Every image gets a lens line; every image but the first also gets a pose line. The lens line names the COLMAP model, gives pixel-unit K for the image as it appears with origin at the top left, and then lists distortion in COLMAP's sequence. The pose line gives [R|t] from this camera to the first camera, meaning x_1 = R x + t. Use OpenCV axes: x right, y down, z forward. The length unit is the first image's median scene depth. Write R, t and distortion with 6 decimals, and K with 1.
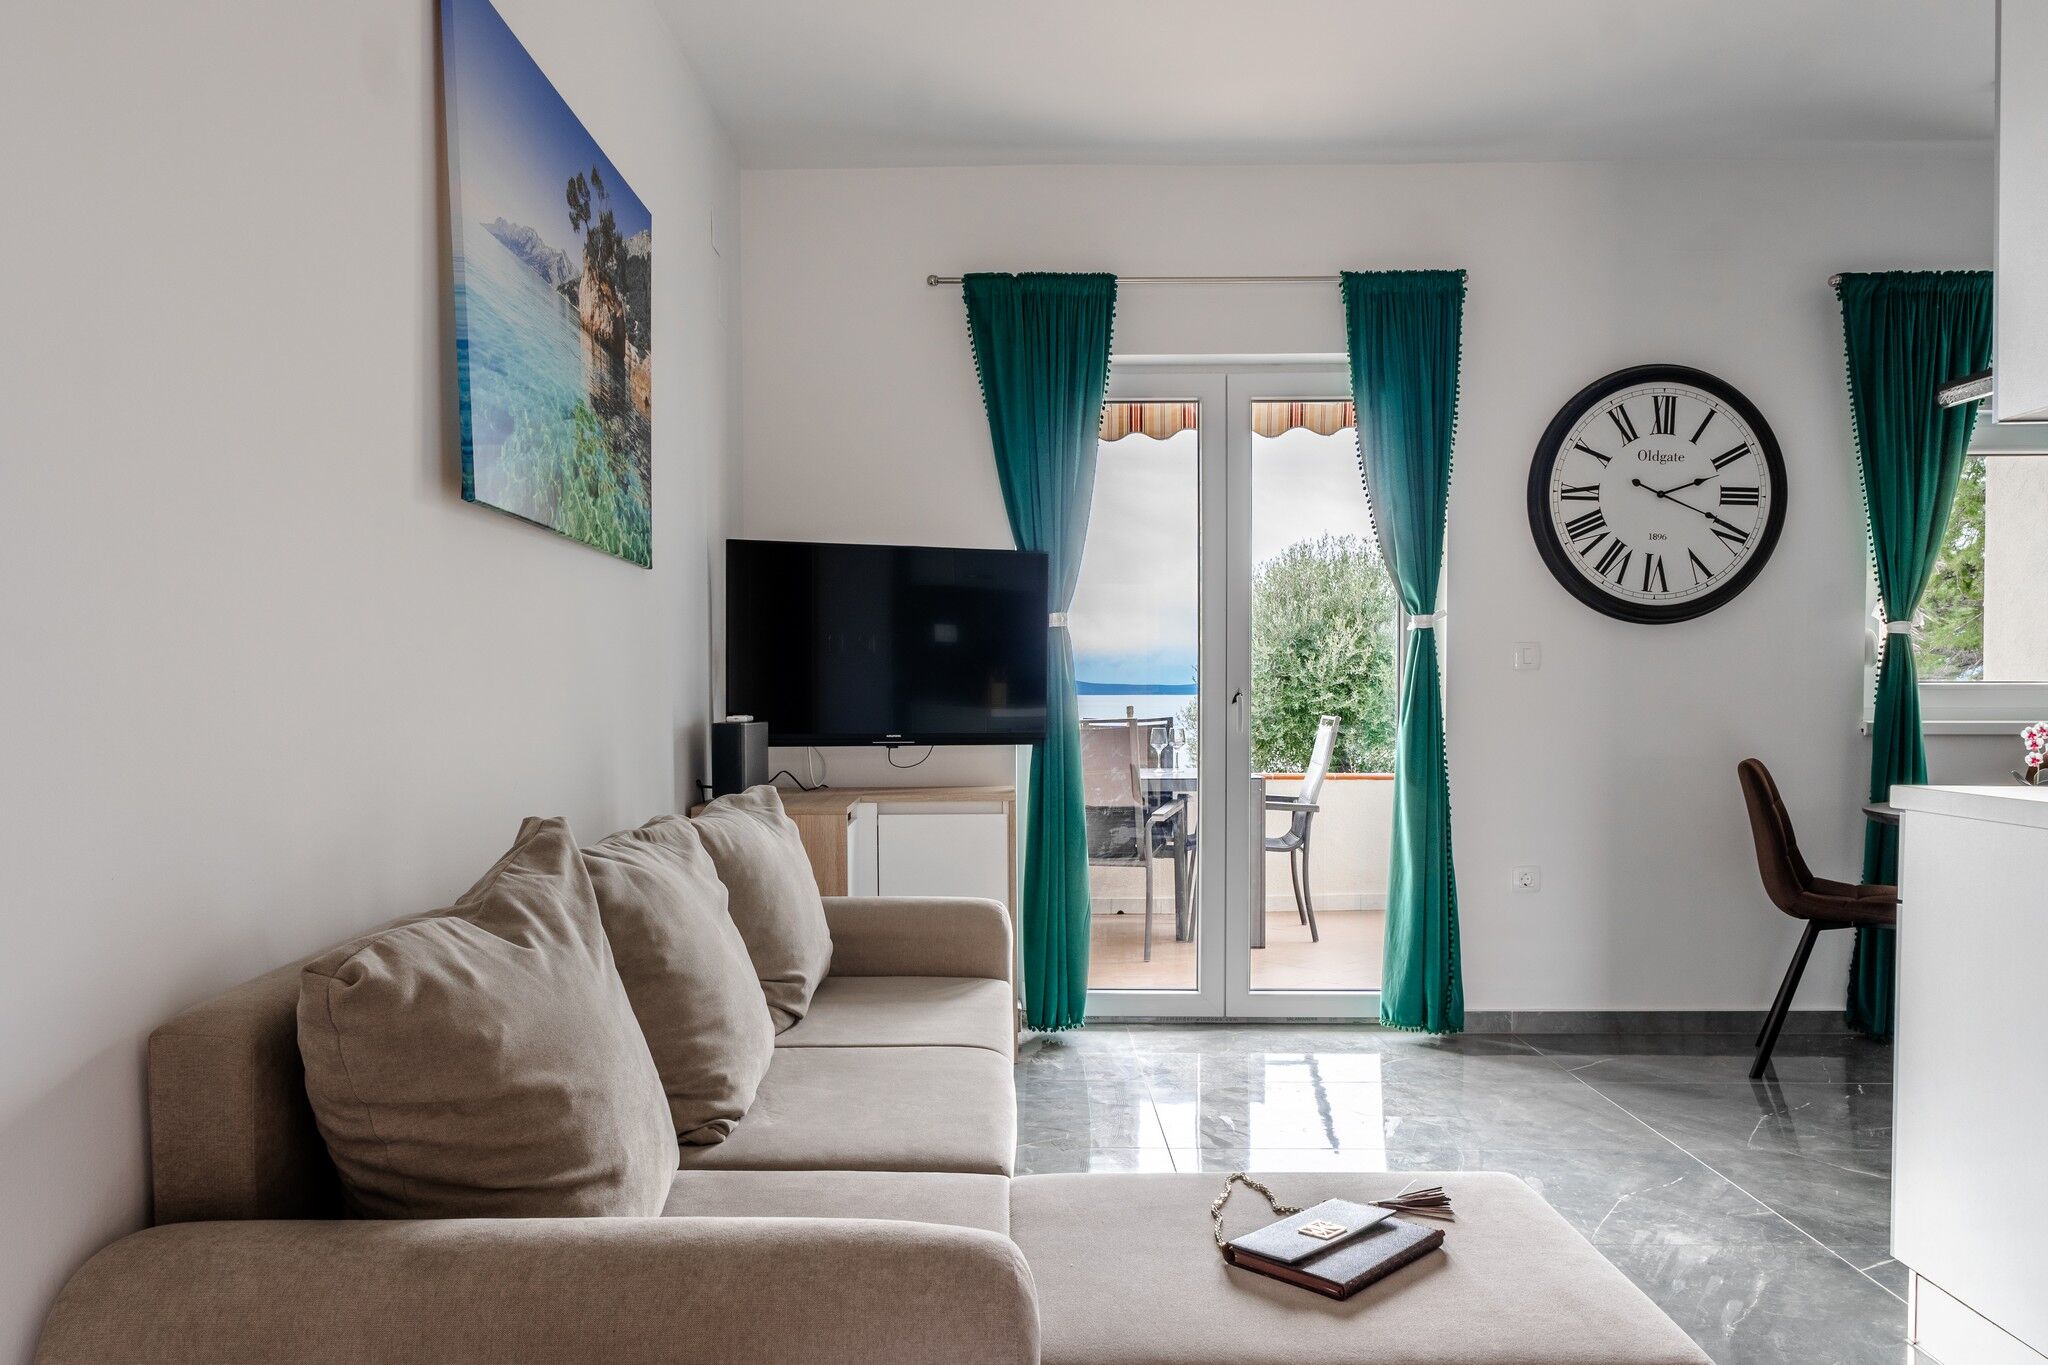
lens RADIAL K [[1422.2, 0, 987.9], [0, 1422.2, 742.8], [0, 0, 1]] dist [0.005288, -0.013986]
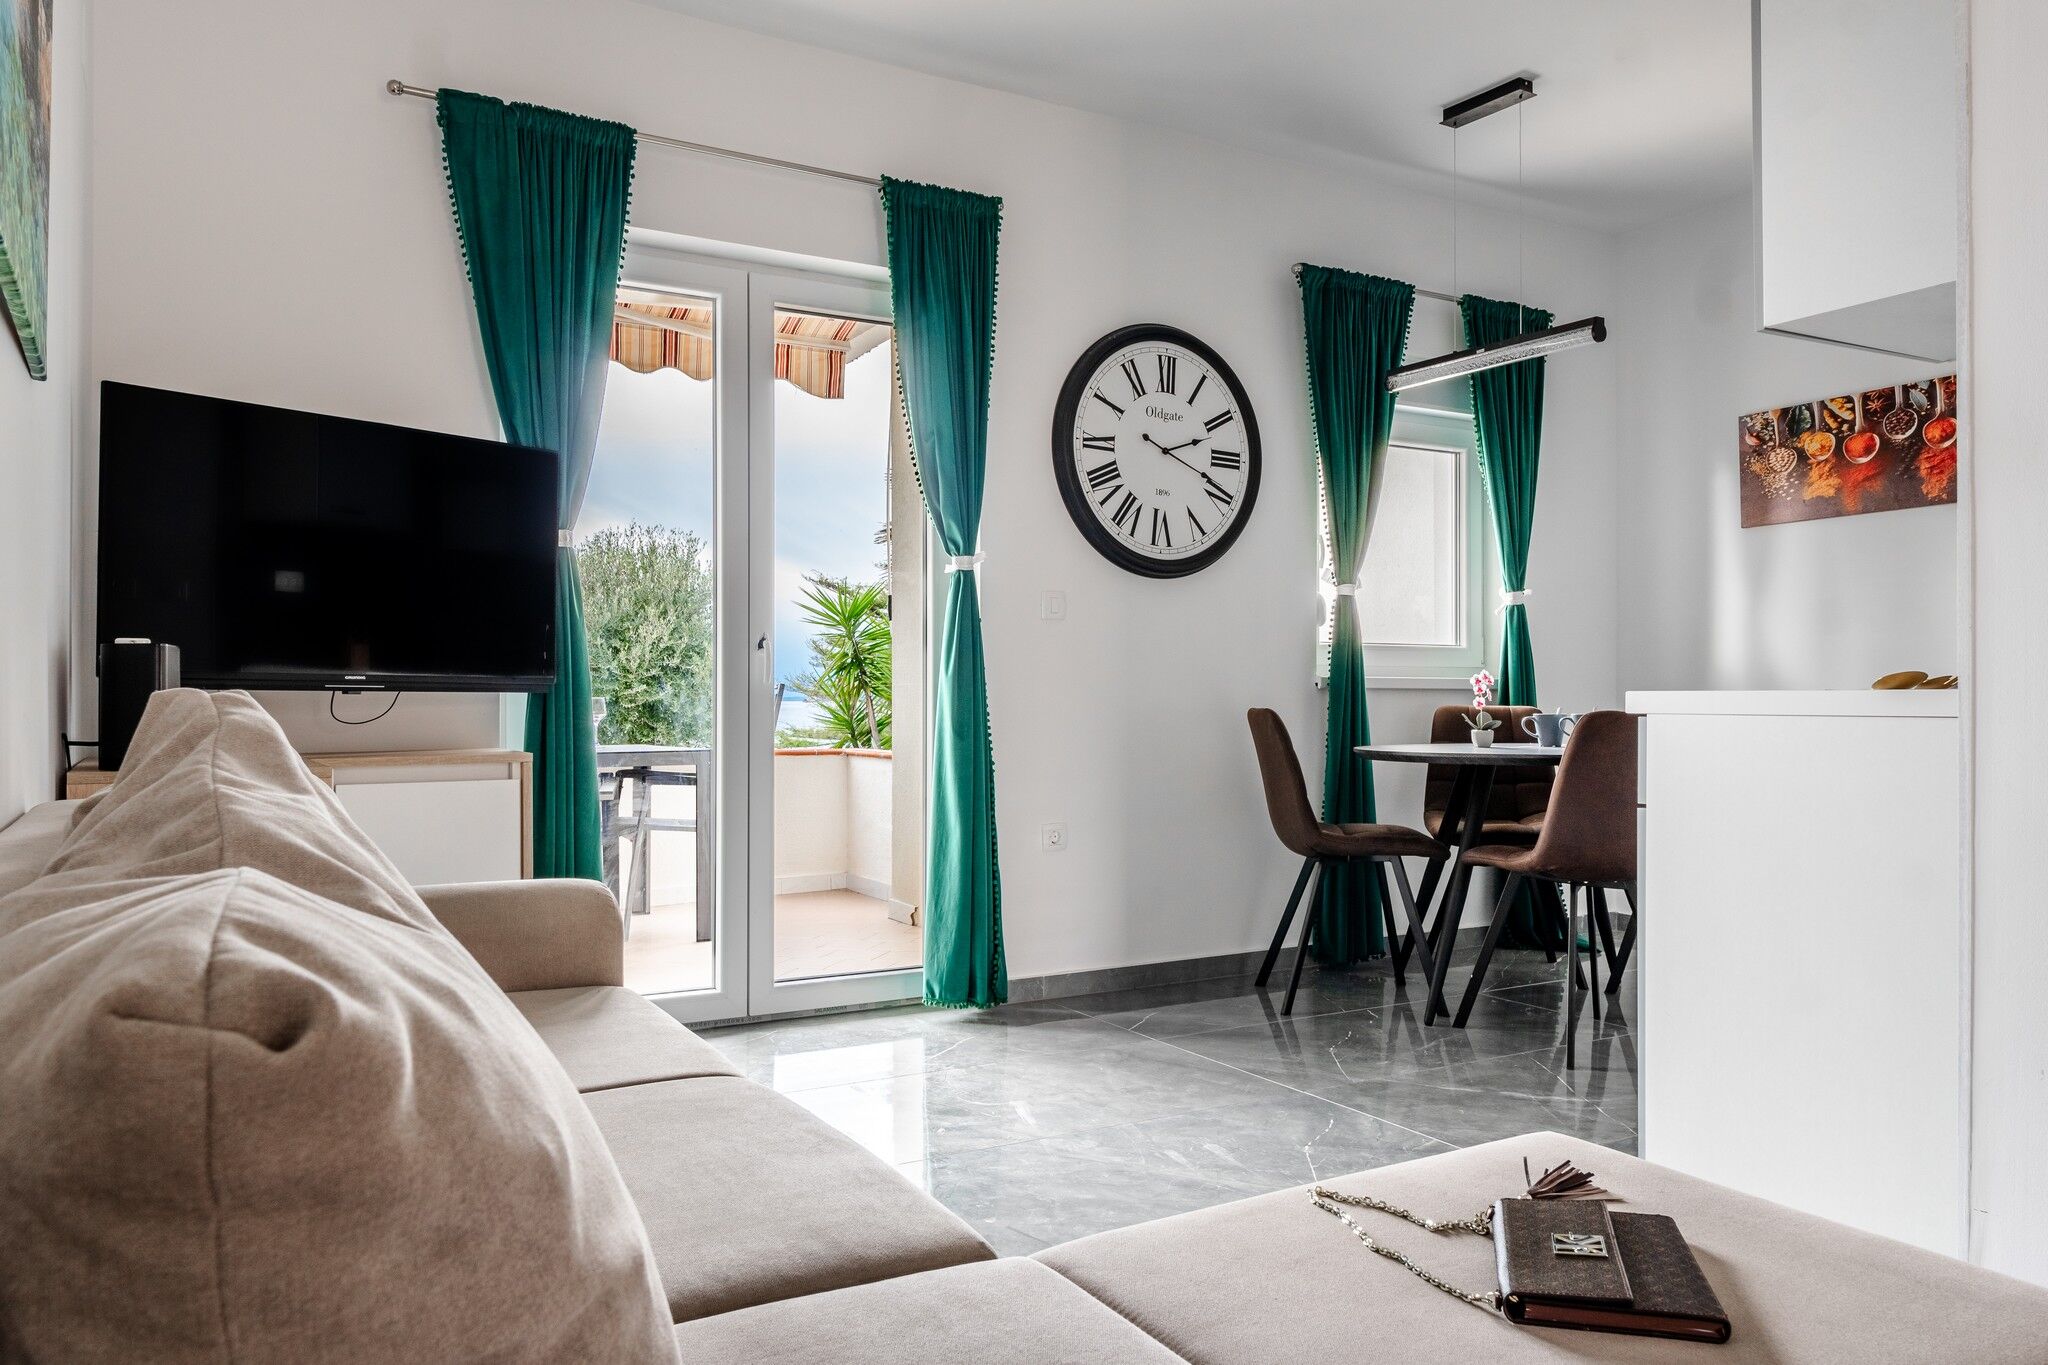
lens RADIAL K [[1422.2, 0, 1016.0], [0, 1422.2, 683.2], [0, 0, 1]] dist [0.005288, -0.013986]
pose [[0.860463, 0.006703, 0.509469, -0.137679], [0.016592, 0.999015, -0.041166, 0.031823], [-0.509243, 0.043875, 0.859504, 0.186036]]
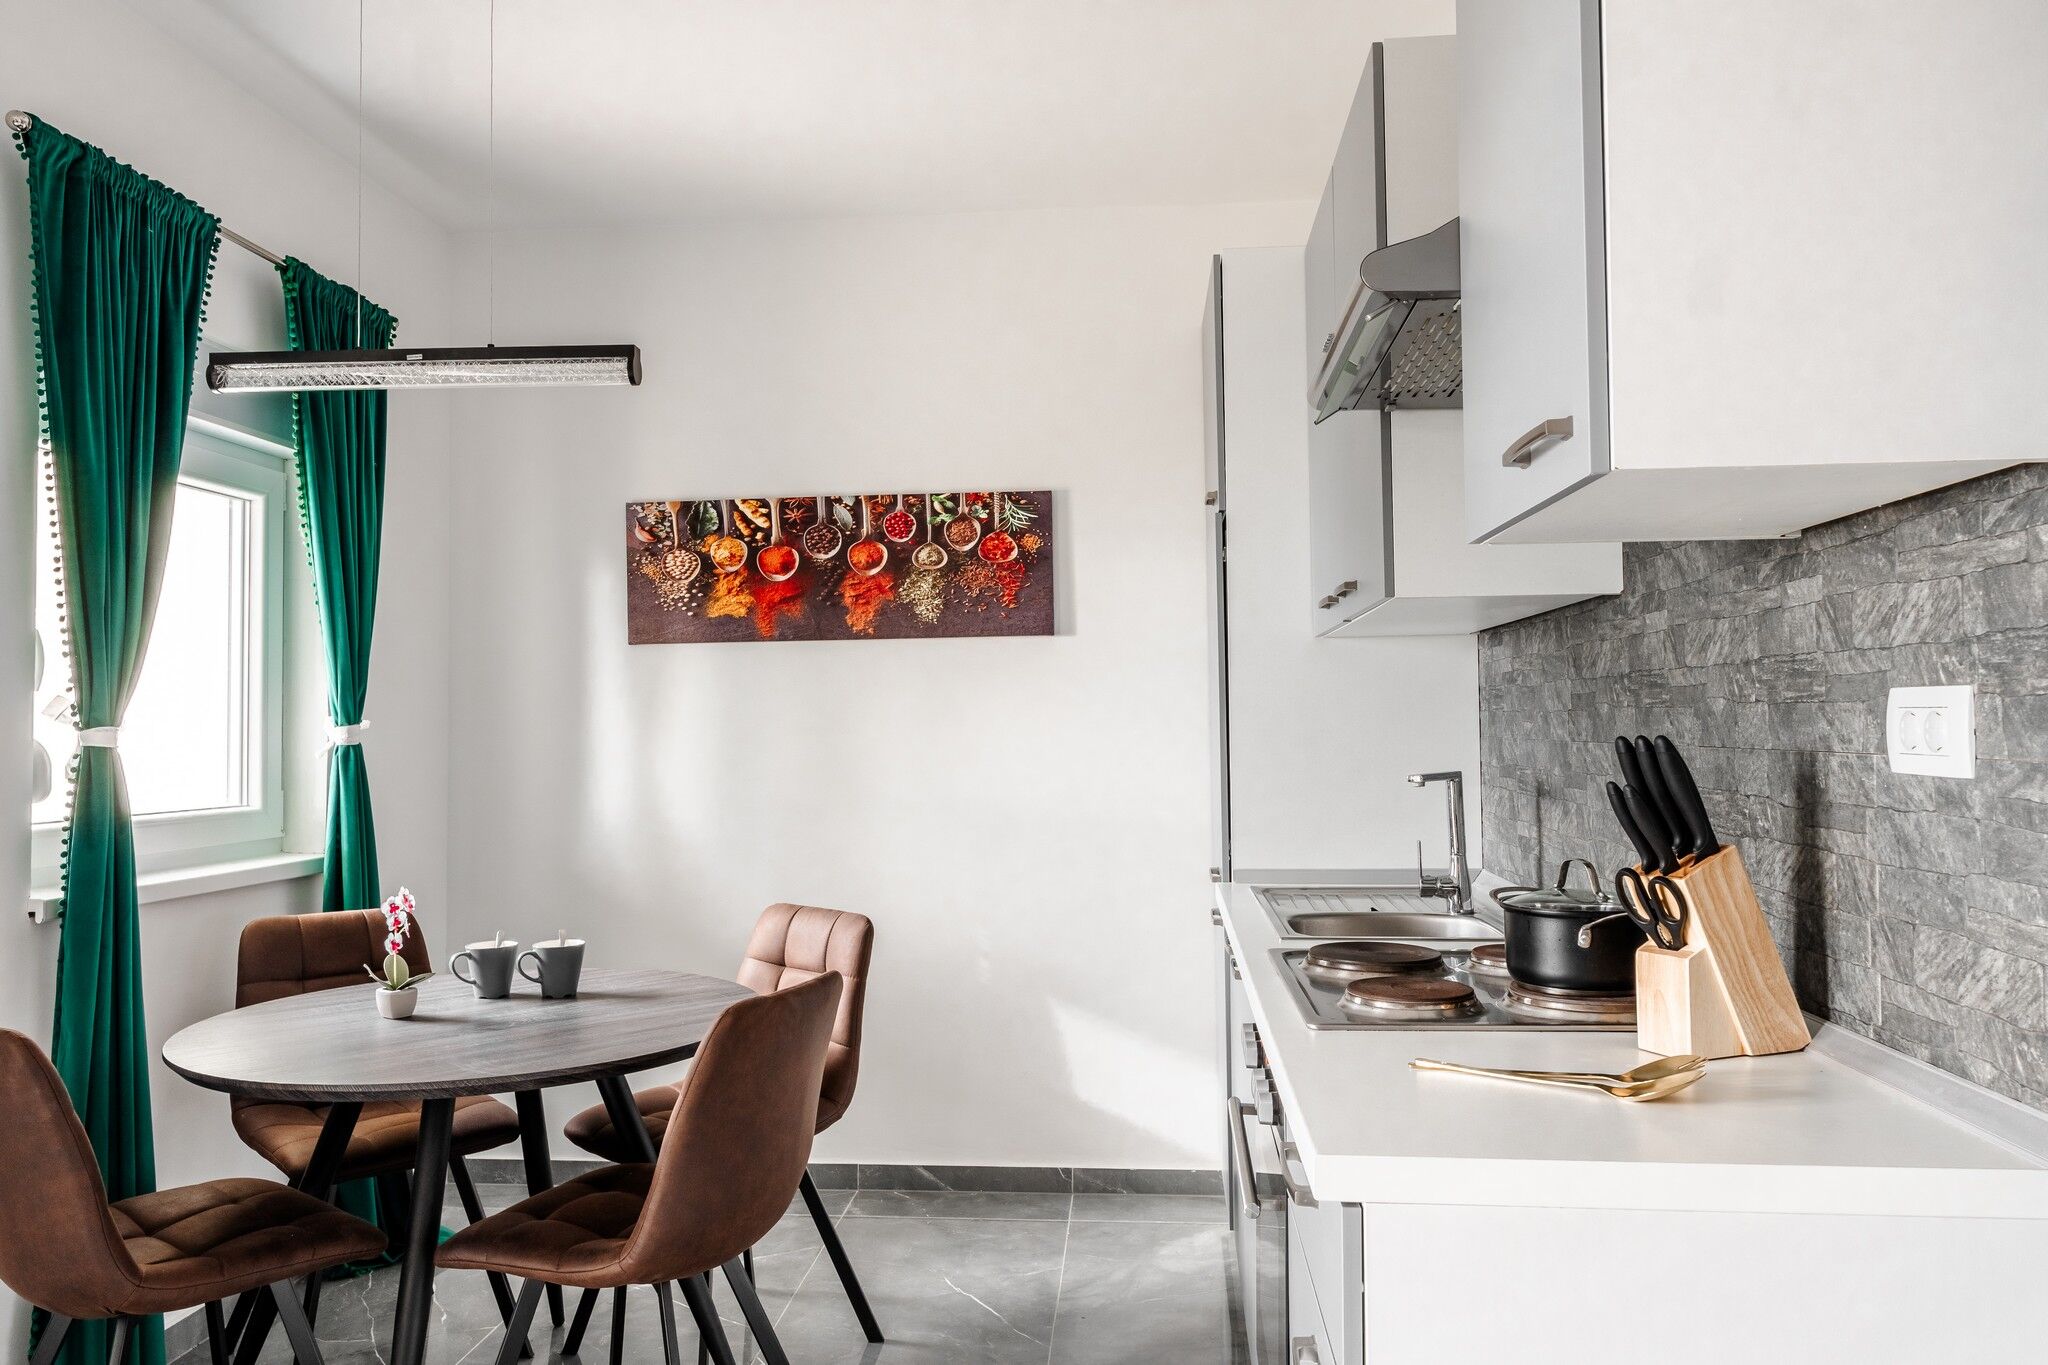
lens RADIAL K [[1422.2, 0, 1018.1], [0, 1422.2, 678.9], [0, 0, 1]] dist [0.005288, -0.013986]
pose [[0.060224, 0.035510, 0.997553, 0.069302], [0.045445, 0.998233, -0.038278, -0.064768], [-0.997150, 0.047639, 0.058504, 0.575968]]
